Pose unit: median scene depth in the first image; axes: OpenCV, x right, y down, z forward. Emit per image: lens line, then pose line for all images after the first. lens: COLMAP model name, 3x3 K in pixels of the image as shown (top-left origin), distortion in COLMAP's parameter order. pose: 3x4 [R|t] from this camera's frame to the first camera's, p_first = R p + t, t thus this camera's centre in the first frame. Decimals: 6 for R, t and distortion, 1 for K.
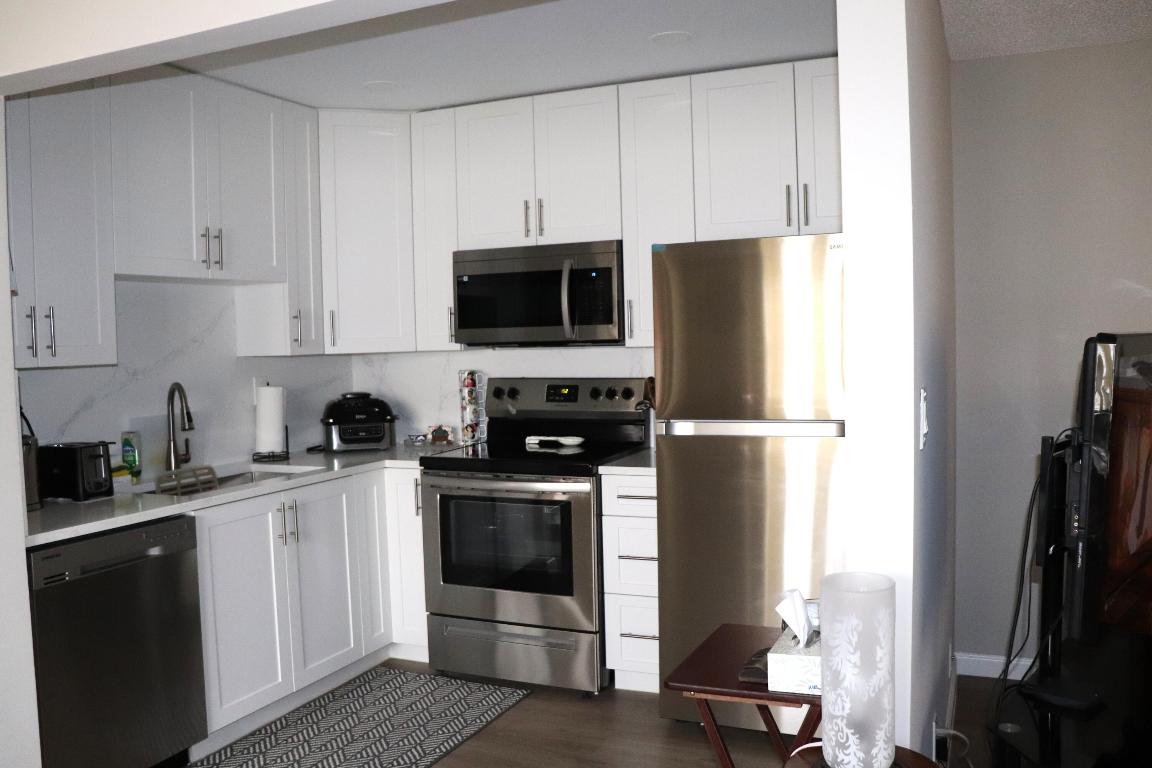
lens RADIAL K [[977.9, 0, 564.6], [0, 977.9, 393.1], [0, 0, 1]] dist [-0.154341, 0.141681]
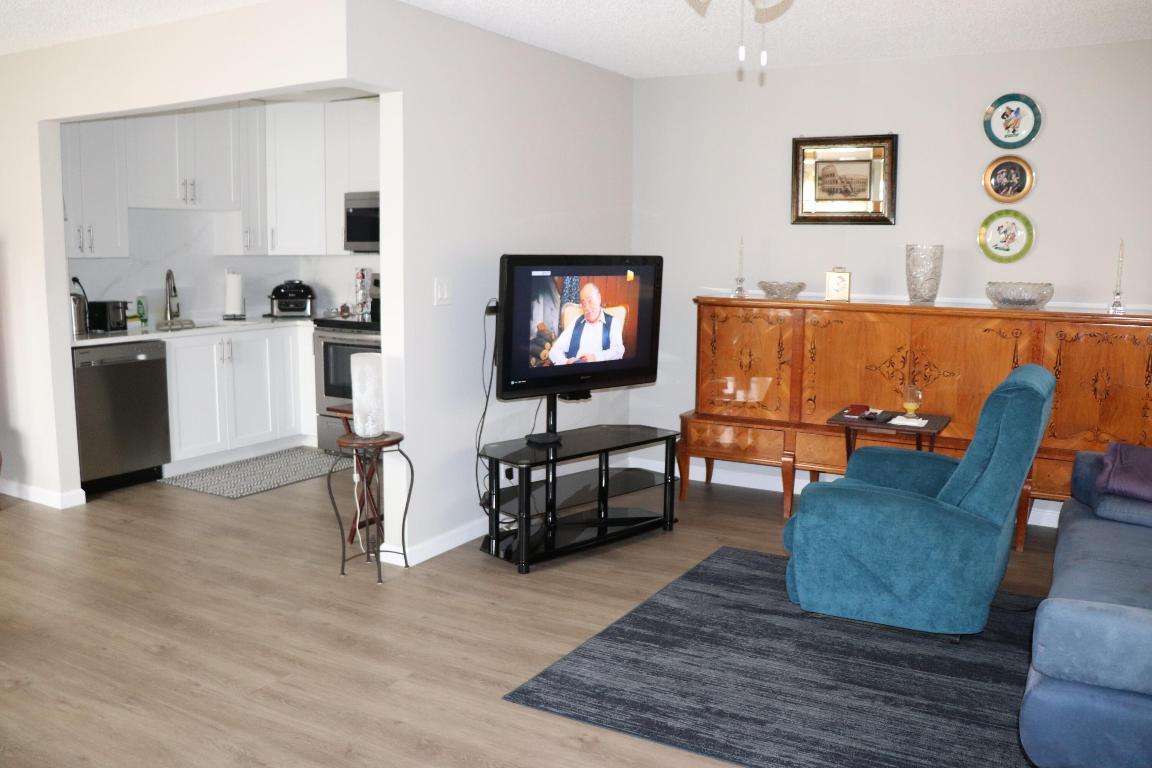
lens RADIAL K [[977.9, 0, 569.7], [0, 977.9, 401.4], [0, 0, 1]] dist [-0.154341, 0.141681]
pose [[0.993144, 0.050700, -0.105327, 0.463001], [-0.039866, 0.993930, 0.102539, 0.018653], [0.109886, -0.097637, 0.989137, -0.591500]]
